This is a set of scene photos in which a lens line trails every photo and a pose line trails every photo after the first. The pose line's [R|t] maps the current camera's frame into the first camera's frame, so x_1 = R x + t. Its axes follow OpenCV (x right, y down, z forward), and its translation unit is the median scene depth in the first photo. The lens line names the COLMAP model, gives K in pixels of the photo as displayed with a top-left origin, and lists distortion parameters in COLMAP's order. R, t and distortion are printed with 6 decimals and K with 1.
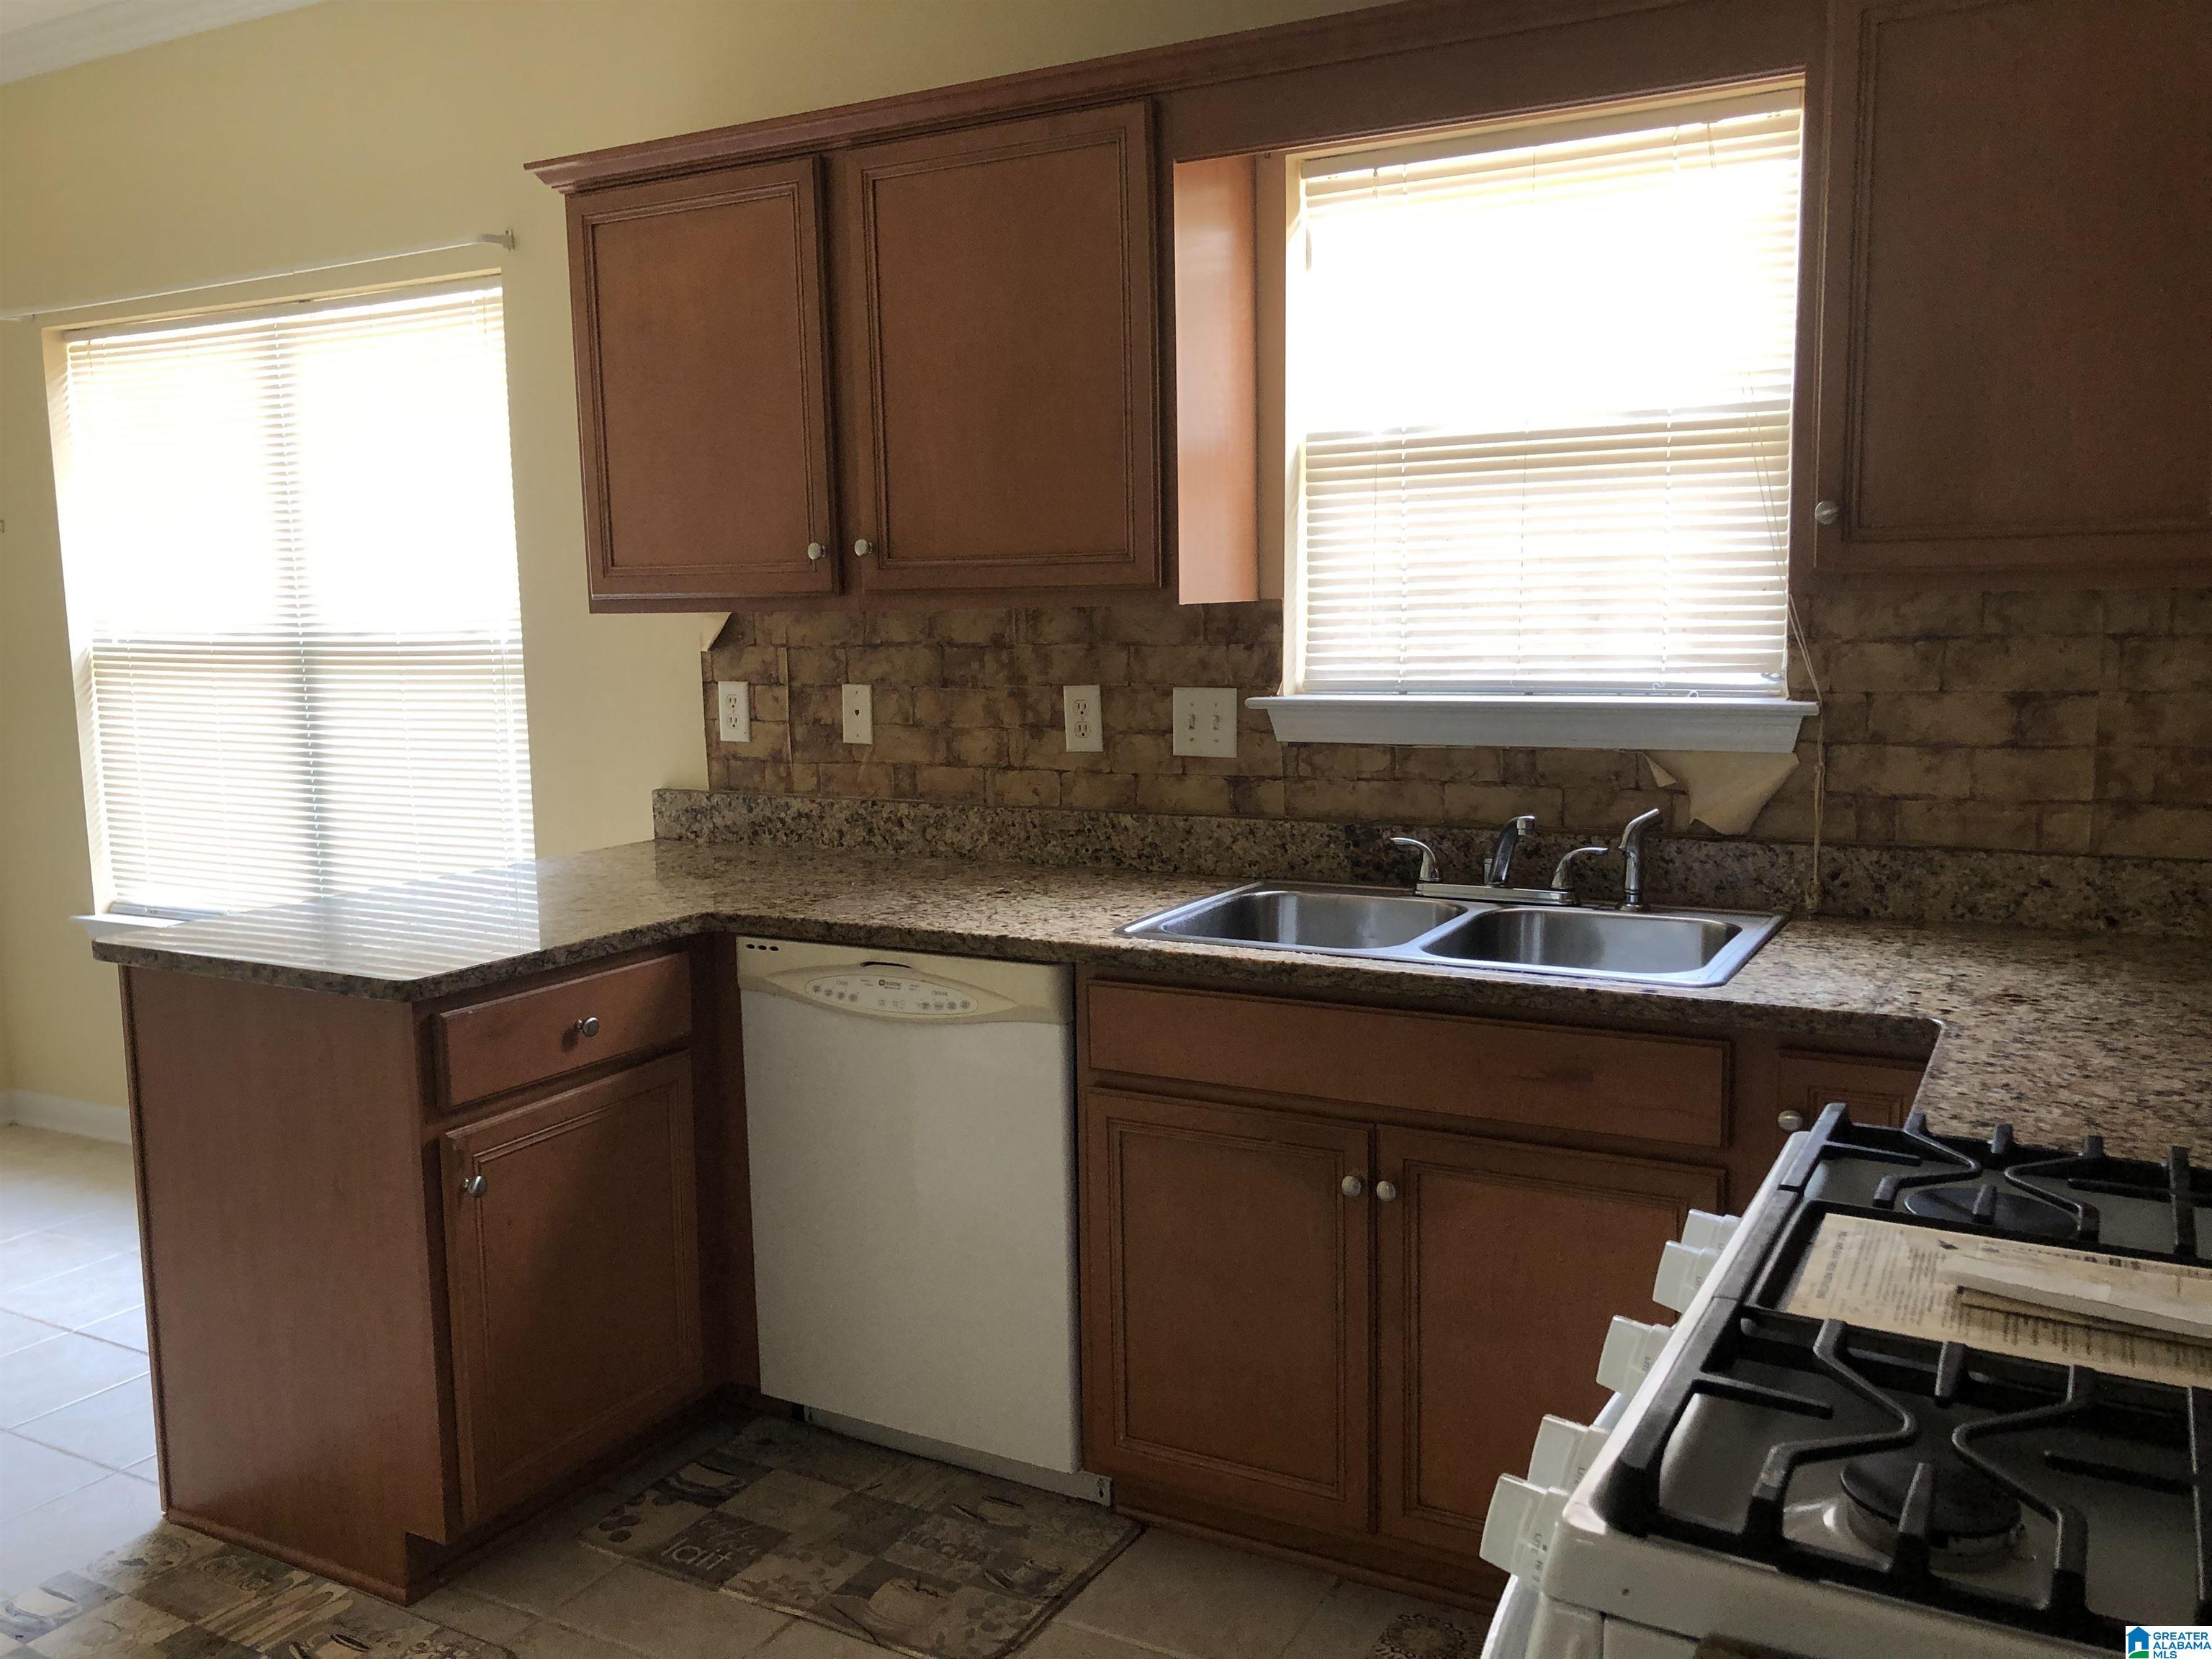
lens RADIAL K [[1839.6, 0, 1106.0], [0, 1839.6, 829.5], [0, 0, 1]] dist [0.064280, -0.077222]
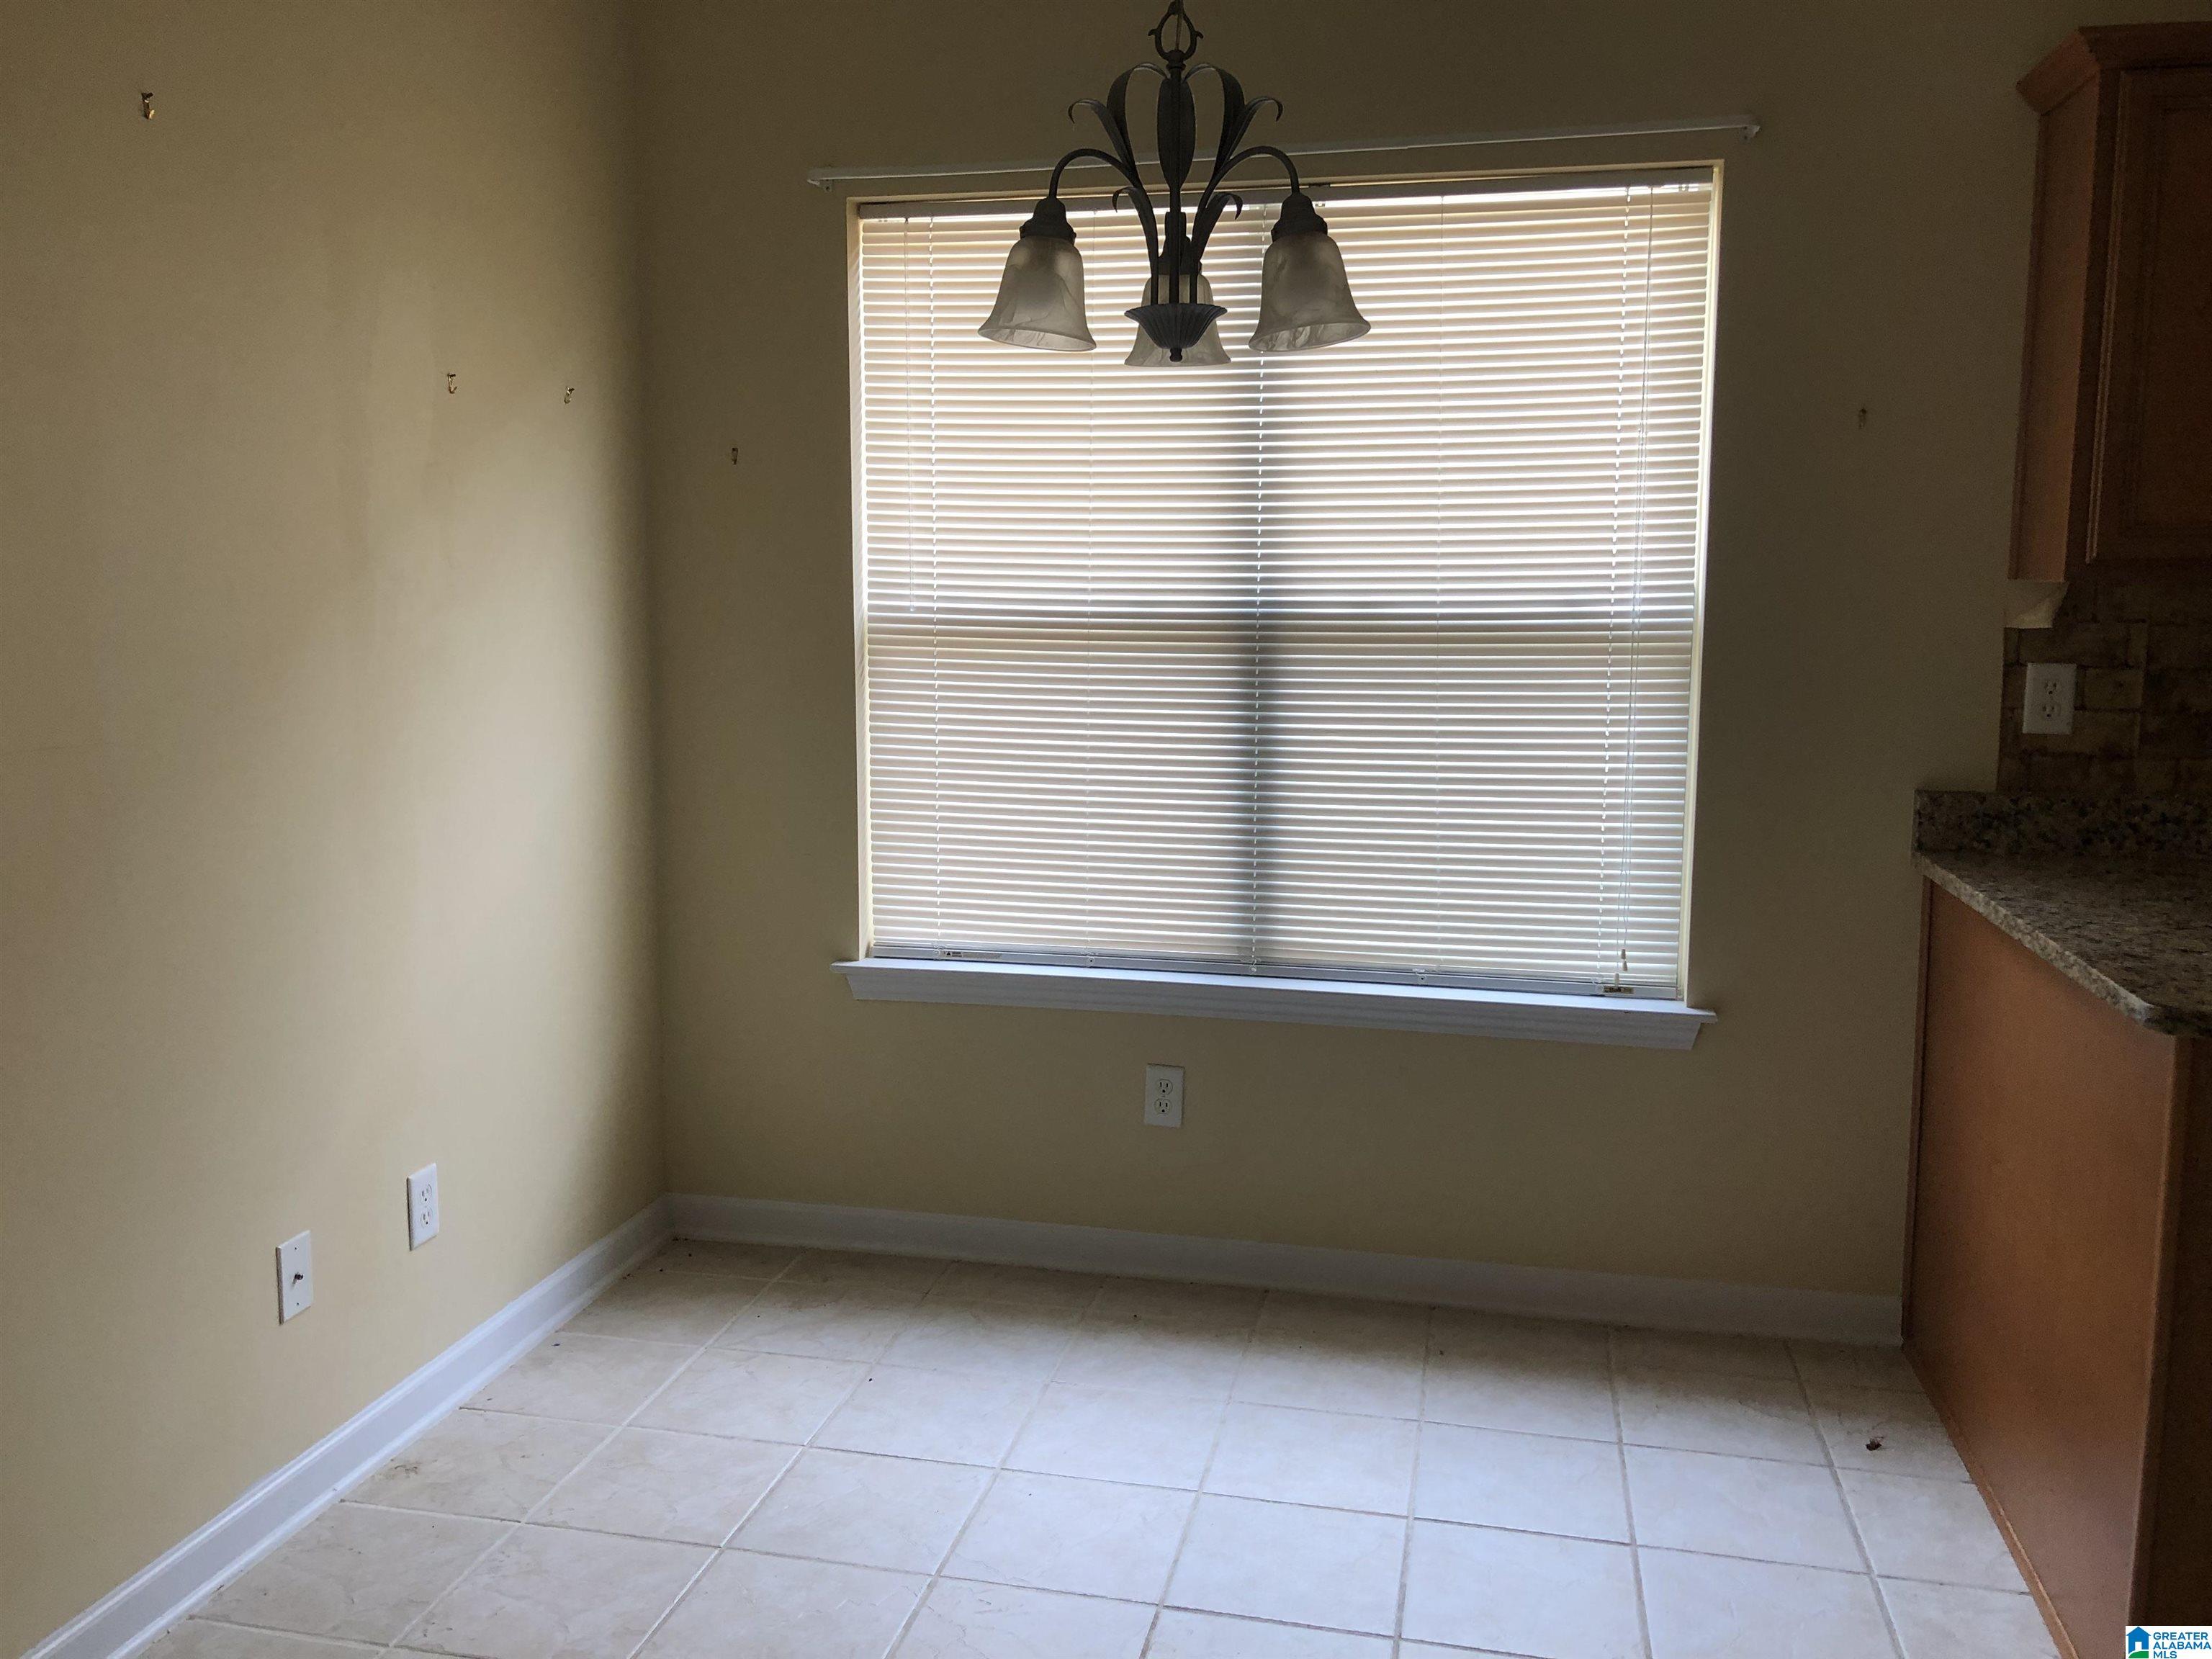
lens RADIAL K [[1839.6, 0, 1106.0], [0, 1839.6, 829.5], [0, 0, 1]] dist [0.064280, -0.077222]
pose [[0.956435, -0.000850, 0.291944, -0.963957], [0.008112, 0.999687, -0.023665, 0.014453], [-0.291832, 0.025002, 0.956143, 0.343869]]
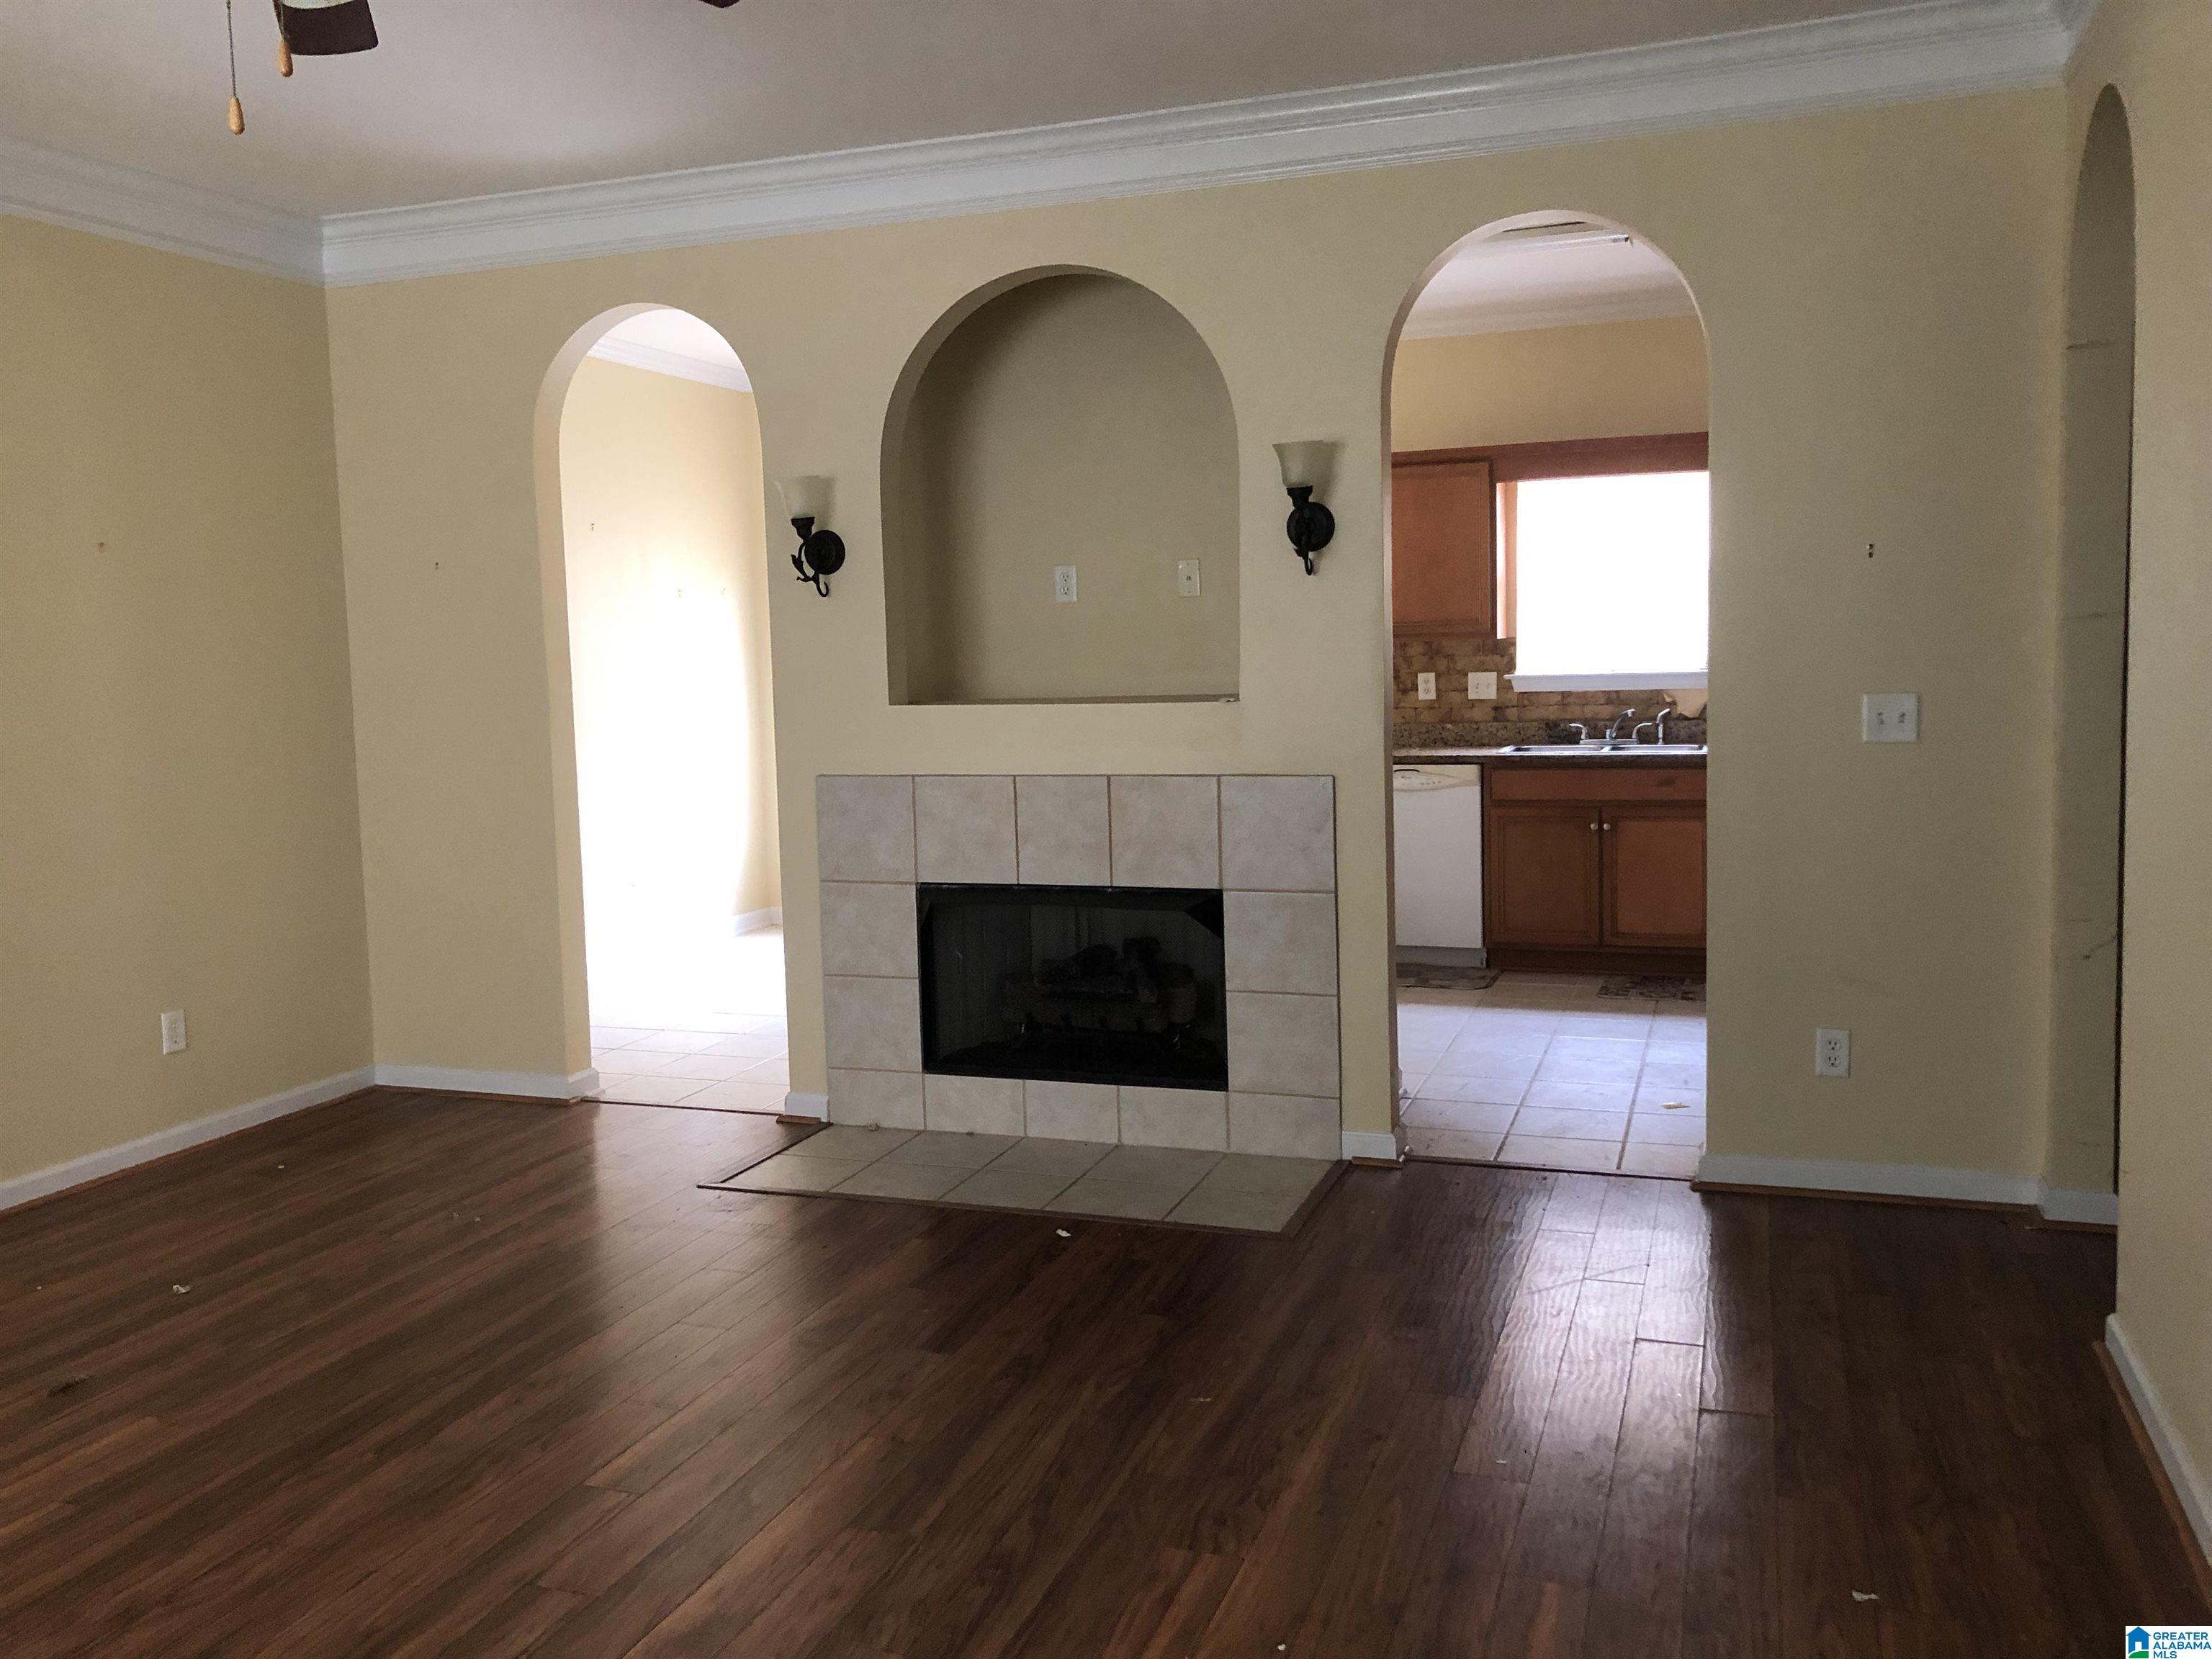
lens RADIAL K [[1839.6, 0, 1106.0], [0, 1839.6, 829.5], [0, 0, 1]] dist [0.064280, -0.077222]
pose [[0.987907, -0.025254, 0.152974, -0.820710], [0.028890, 0.999349, -0.021592, 0.173240], [-0.152330, 0.025751, 0.987994, -1.378795]]
